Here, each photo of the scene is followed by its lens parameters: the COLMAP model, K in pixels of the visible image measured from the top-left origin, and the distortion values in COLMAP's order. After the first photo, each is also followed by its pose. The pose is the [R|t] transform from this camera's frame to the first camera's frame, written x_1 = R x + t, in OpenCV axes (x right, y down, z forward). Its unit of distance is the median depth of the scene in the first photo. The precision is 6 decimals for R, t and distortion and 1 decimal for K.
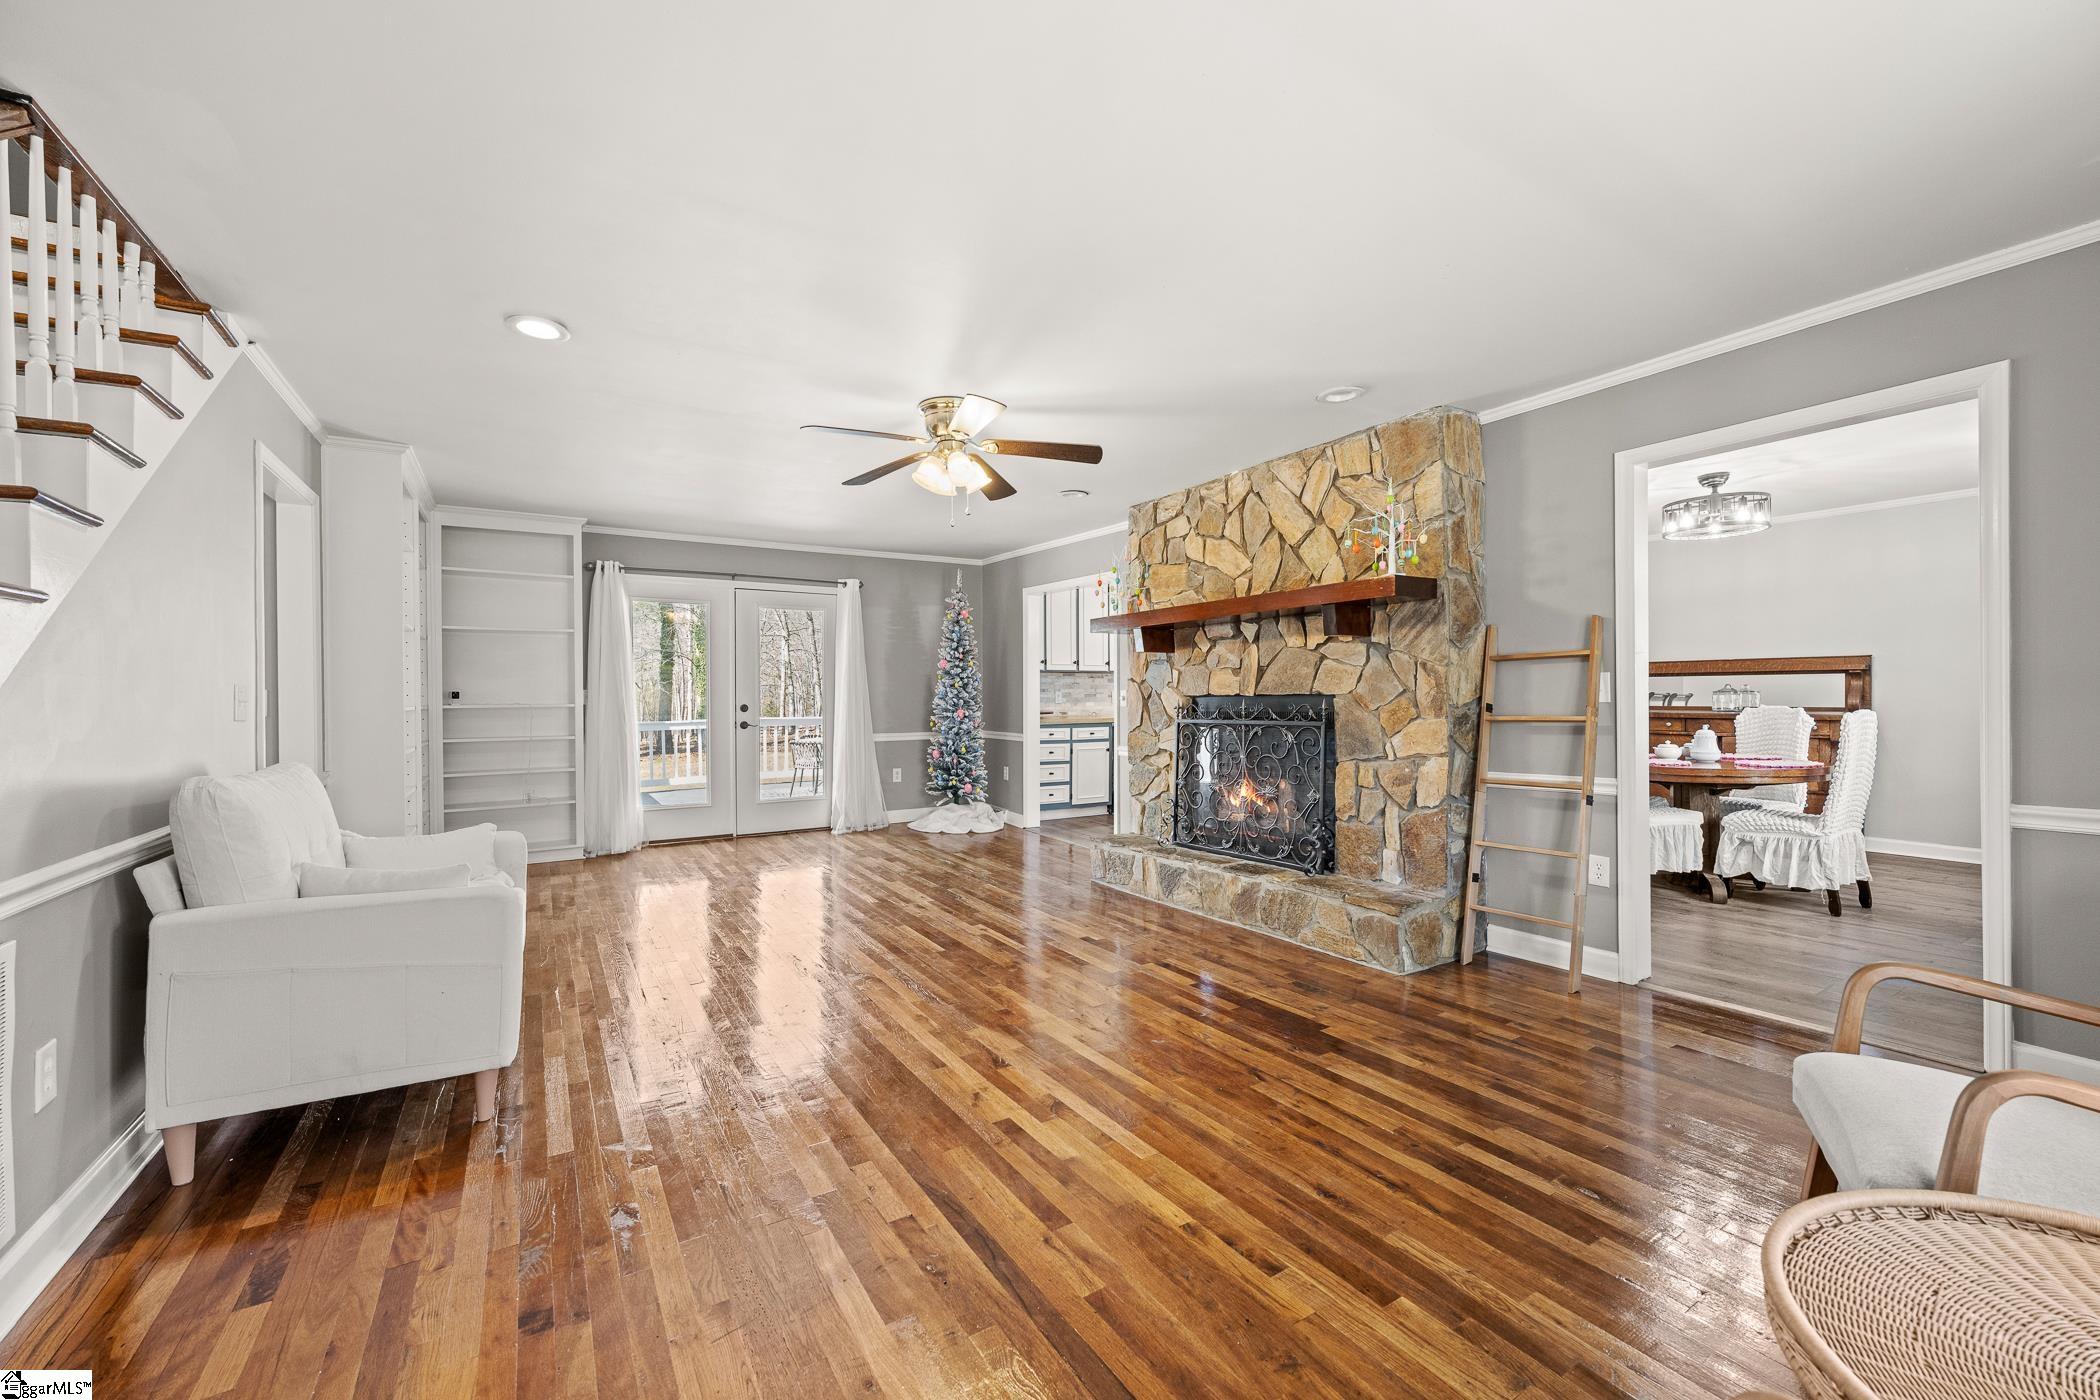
lens RADIAL K [[832.0, 0, 1049.1], [0, 832.0, 706.6], [0, 0, 1]] dist [-0.001117, -0.000288]
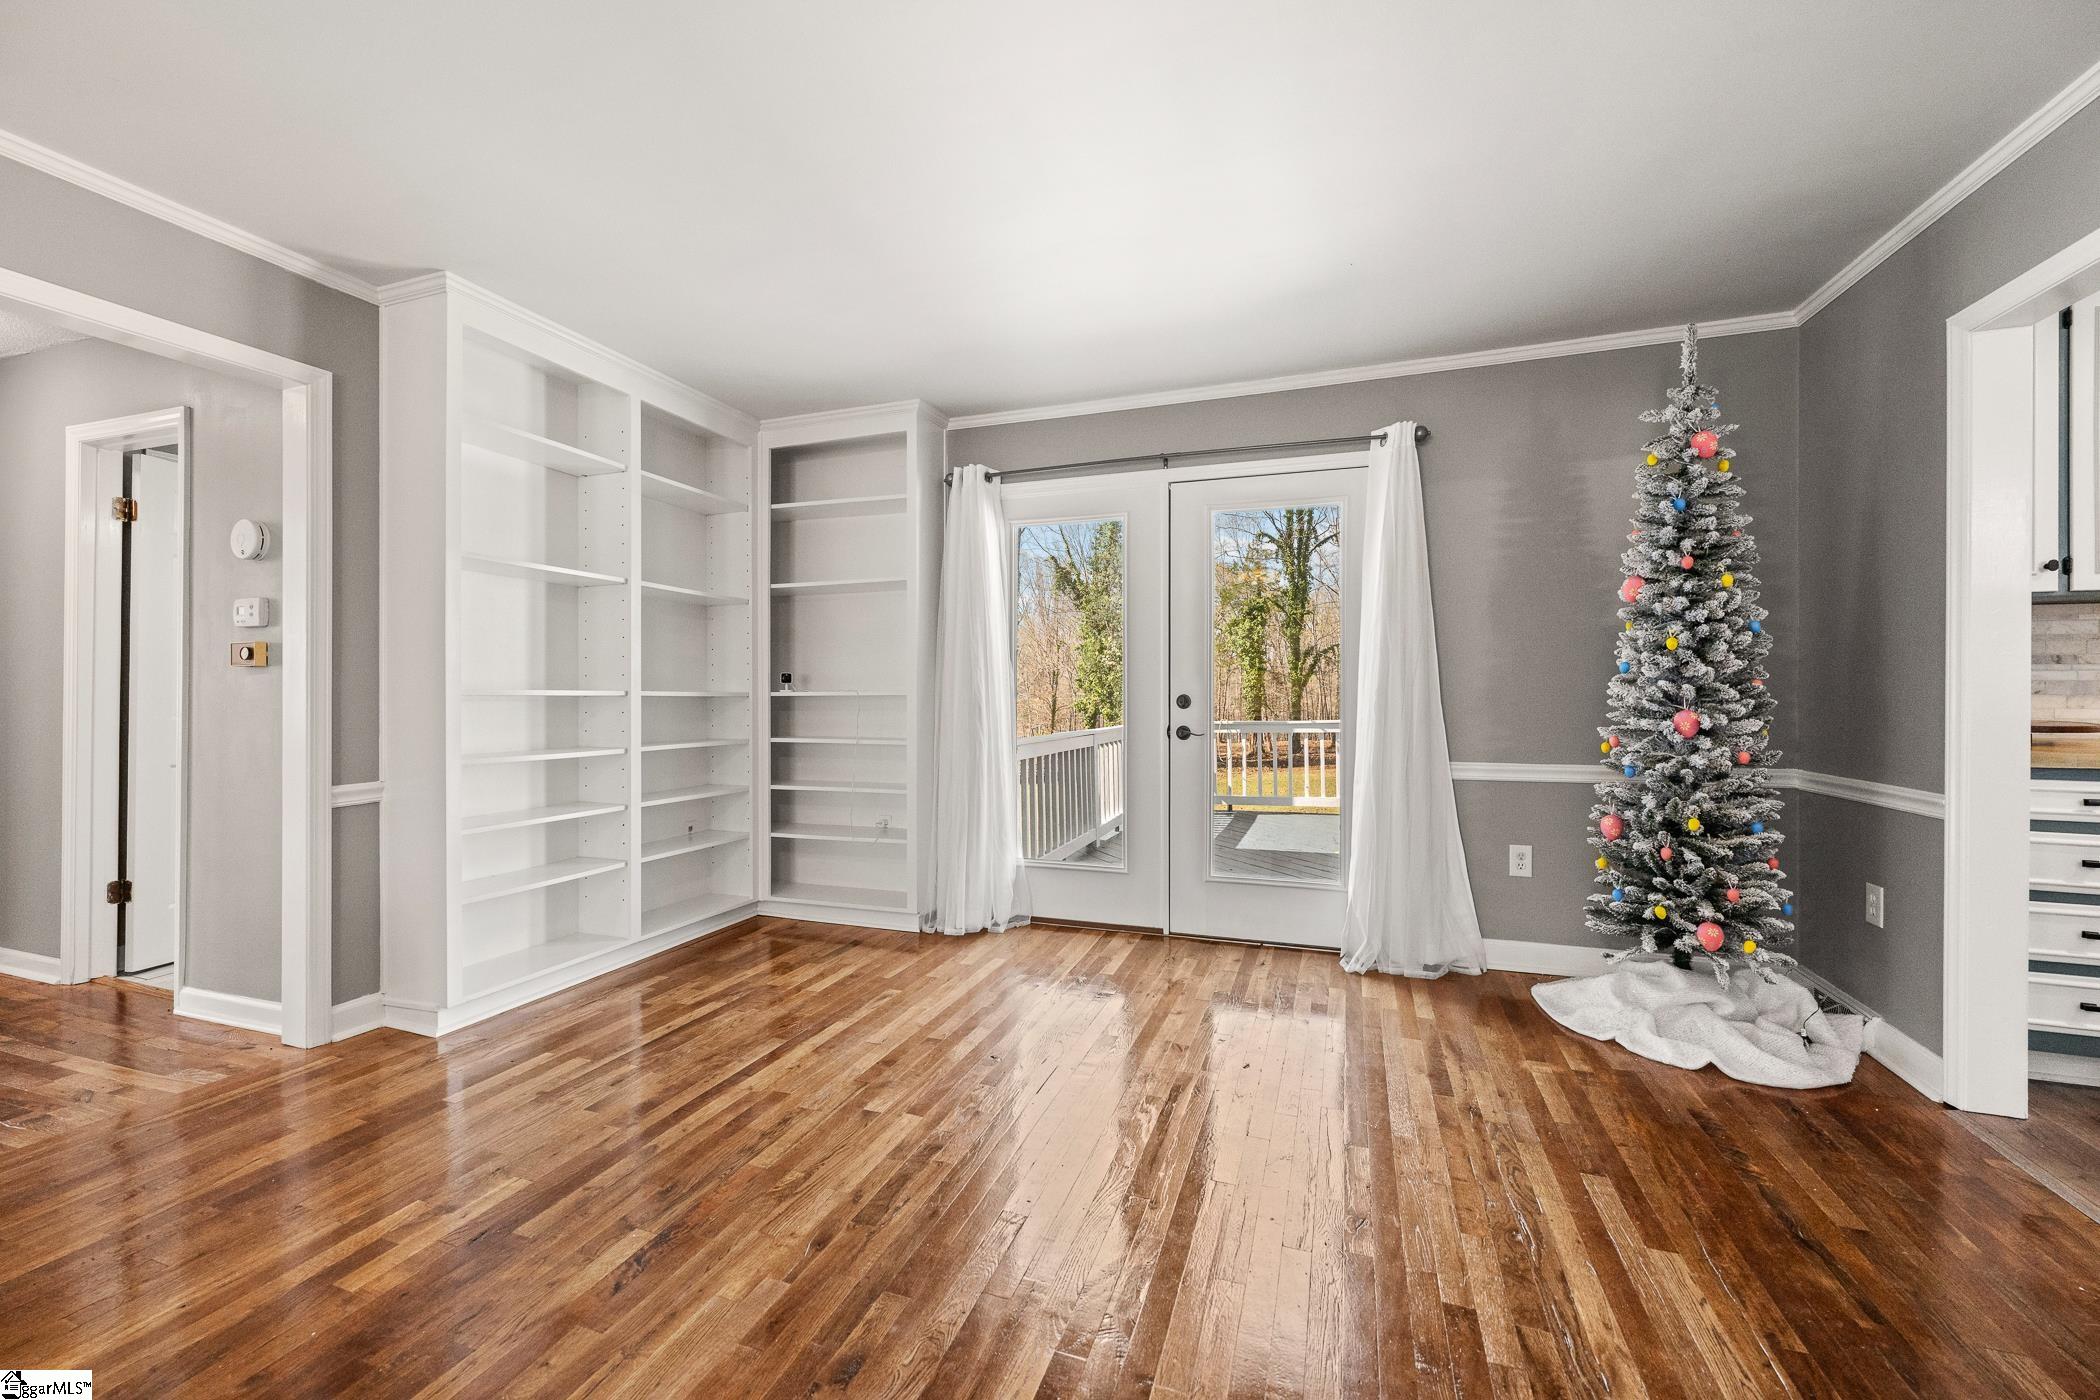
lens RADIAL K [[832.0, 0, 1050.4], [0, 832.0, 701.0], [0, 0, 1]] dist [-0.001117, -0.000288]
pose [[0.618876, 0.008278, -0.785445, 0.005525], [-0.013239, 0.999912, 0.000107, 0.002514], [0.785377, 0.010333, 0.618931, 0.566797]]
